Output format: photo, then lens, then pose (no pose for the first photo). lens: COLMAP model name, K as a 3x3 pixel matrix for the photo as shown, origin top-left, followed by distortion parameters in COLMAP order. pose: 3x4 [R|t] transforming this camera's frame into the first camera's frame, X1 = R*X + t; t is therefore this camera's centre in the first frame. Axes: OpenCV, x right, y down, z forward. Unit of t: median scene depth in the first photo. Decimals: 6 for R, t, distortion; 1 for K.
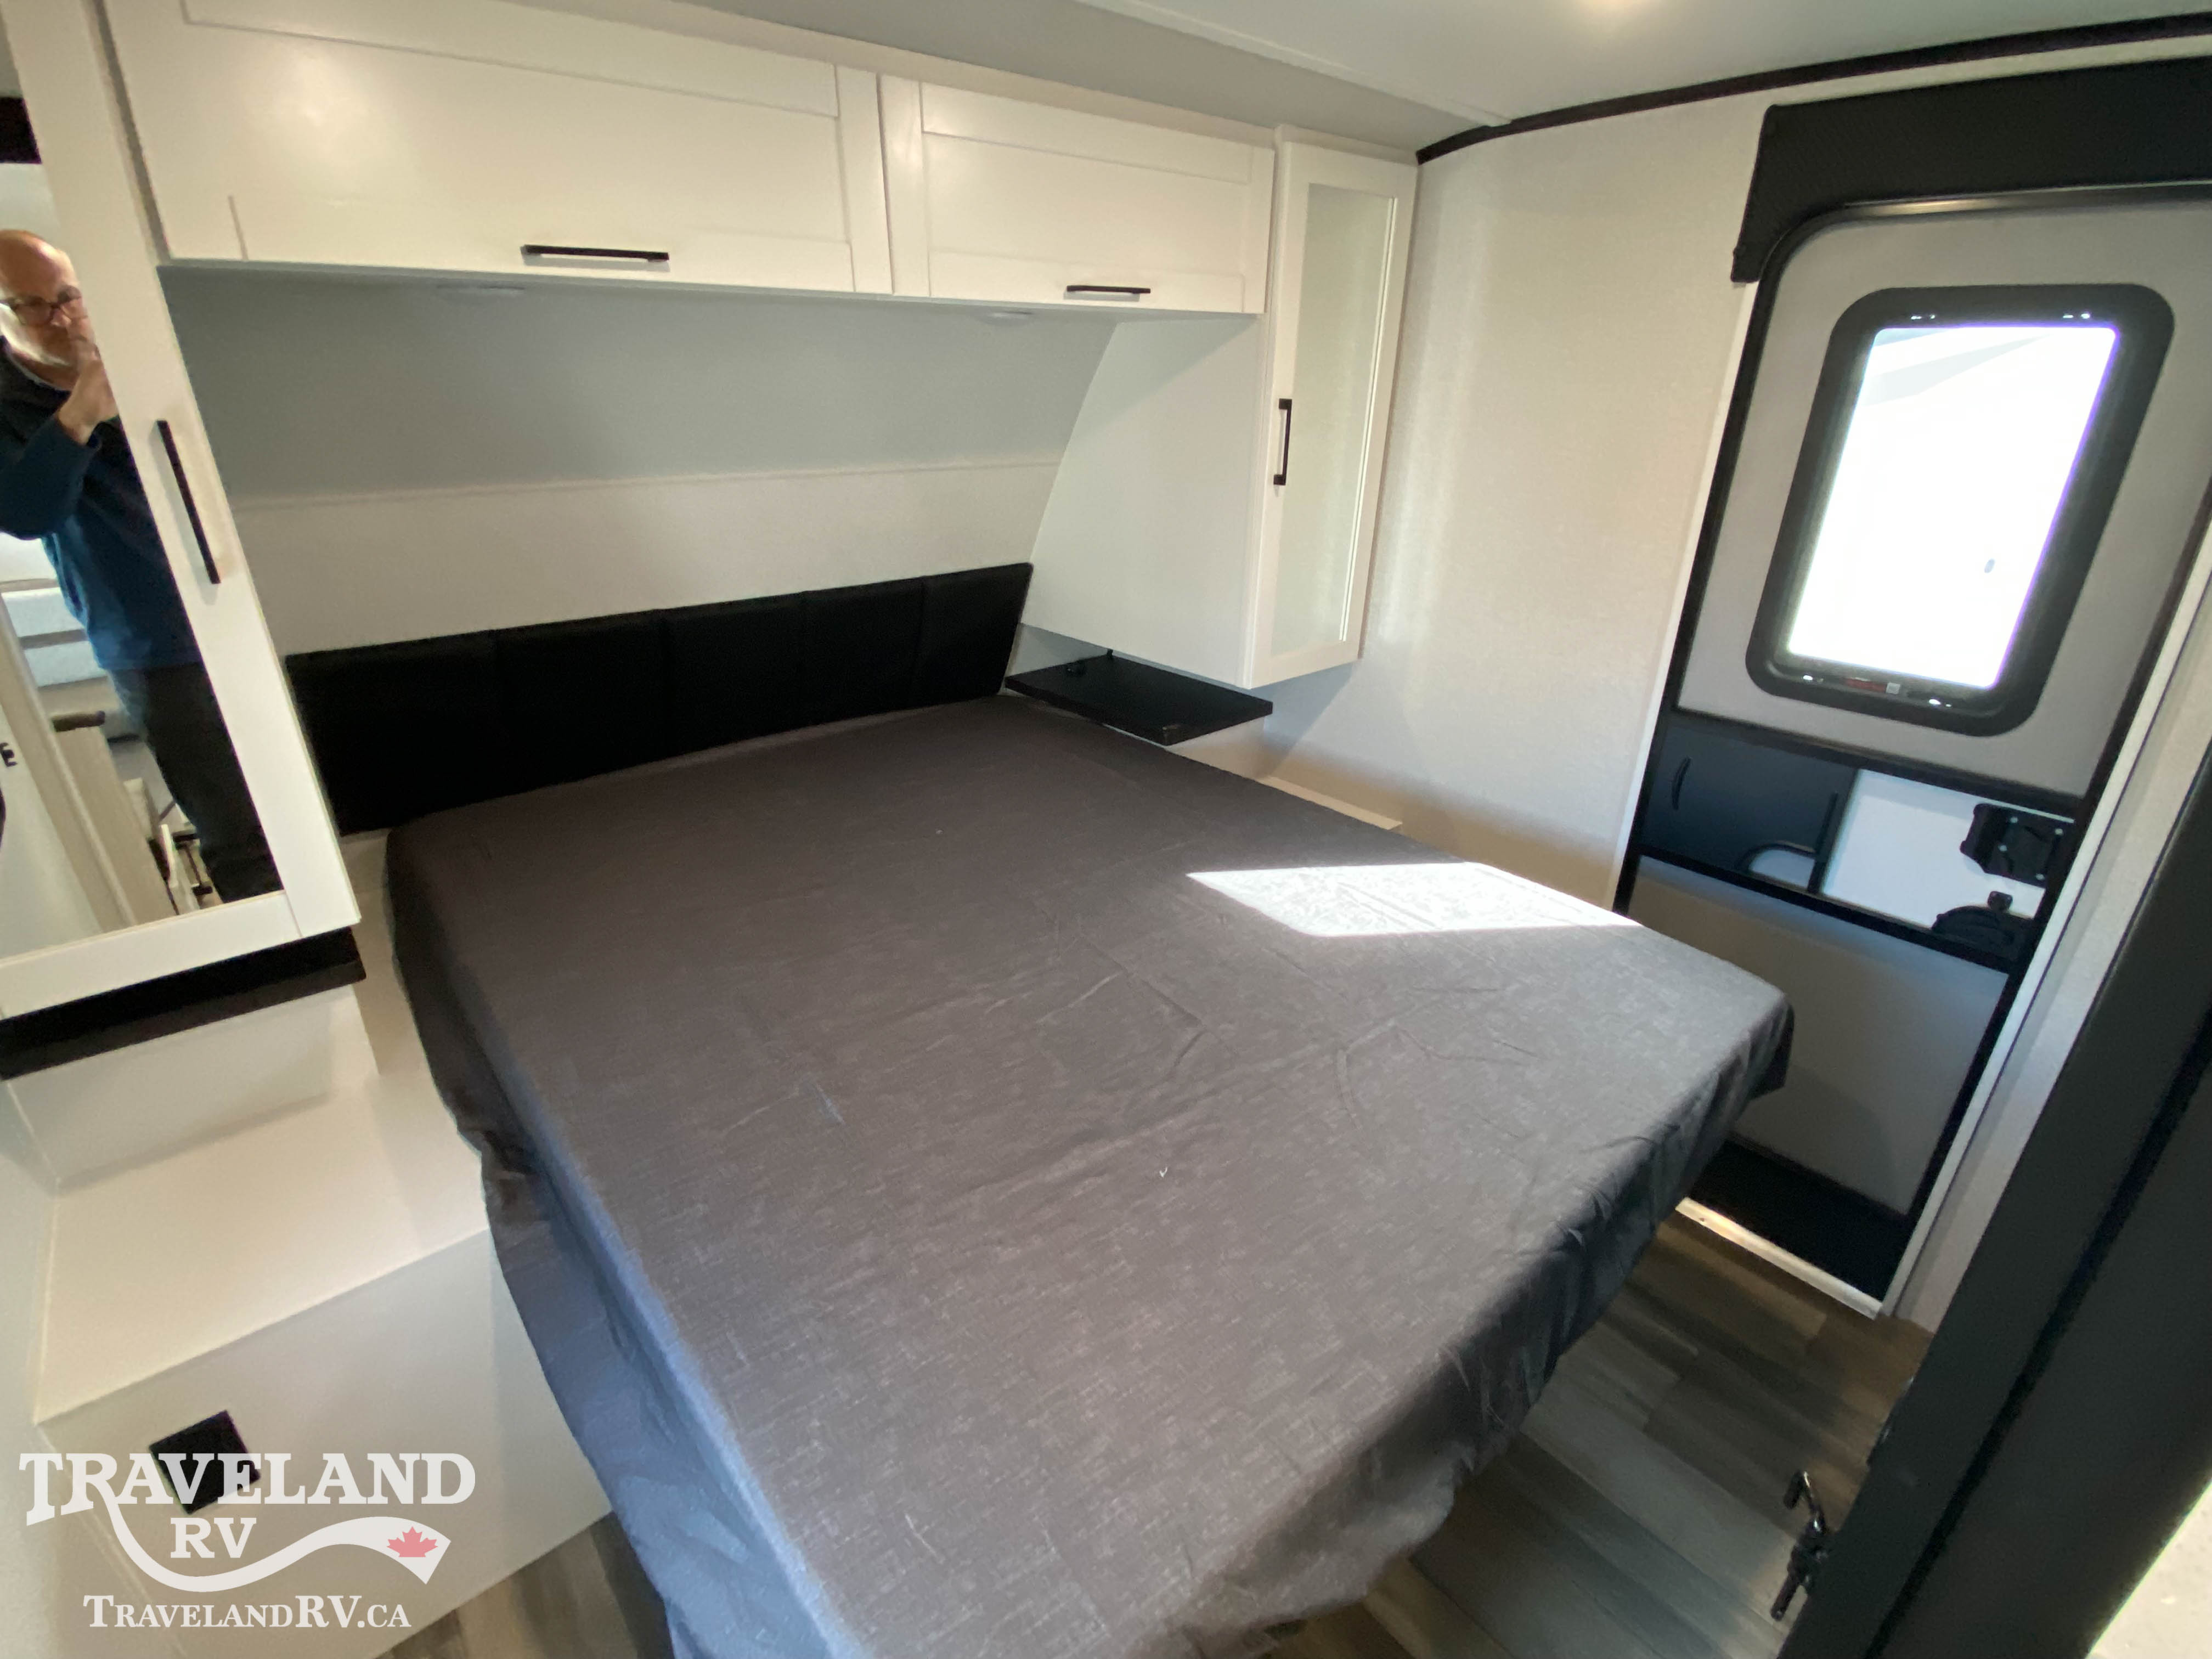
lens RADIAL K [[1011.0, 0, 1097.4], [0, 1011.0, 826.4], [0, 0, 1]] dist [0.021887, -0.022103]
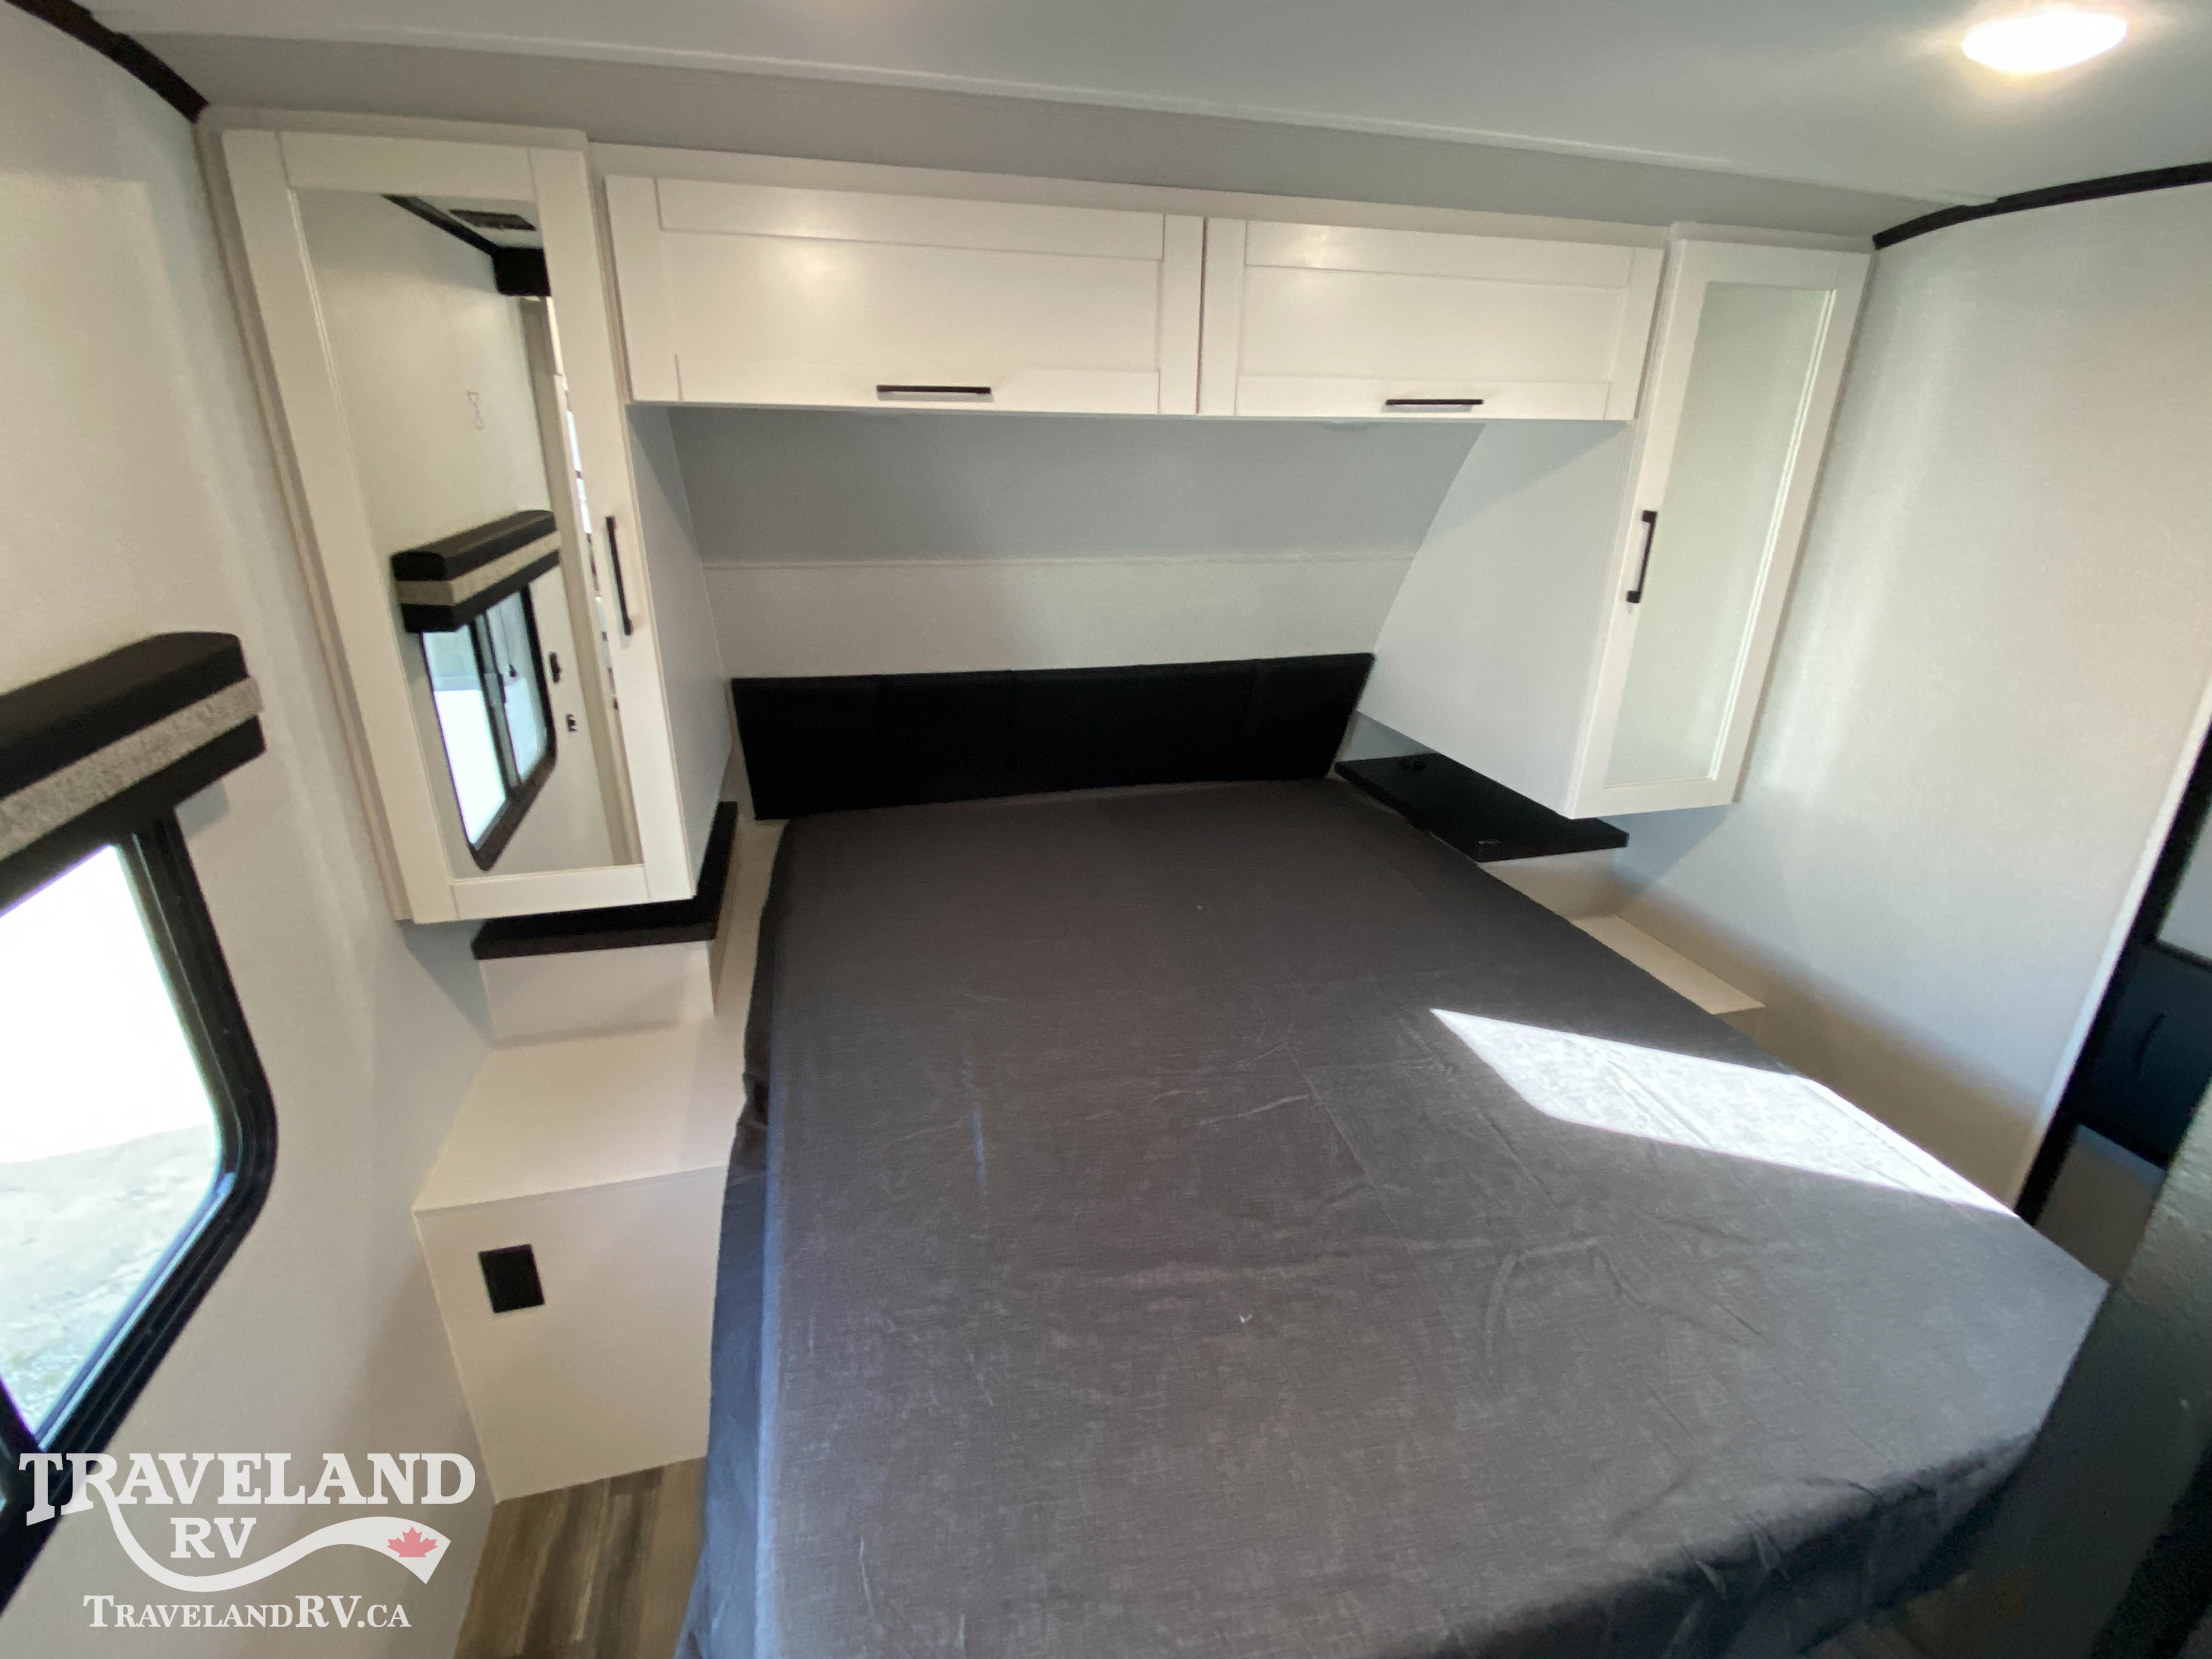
lens RADIAL K [[1011.0, 0, 1097.4], [0, 1011.0, 826.4], [0, 0, 1]] dist [0.021887, -0.022103]
pose [[0.903571, 0.166560, -0.394737, 0.160655], [-0.185134, 0.982671, -0.009140, -0.055551], [0.386374, 0.081338, 0.918749, 0.011622]]
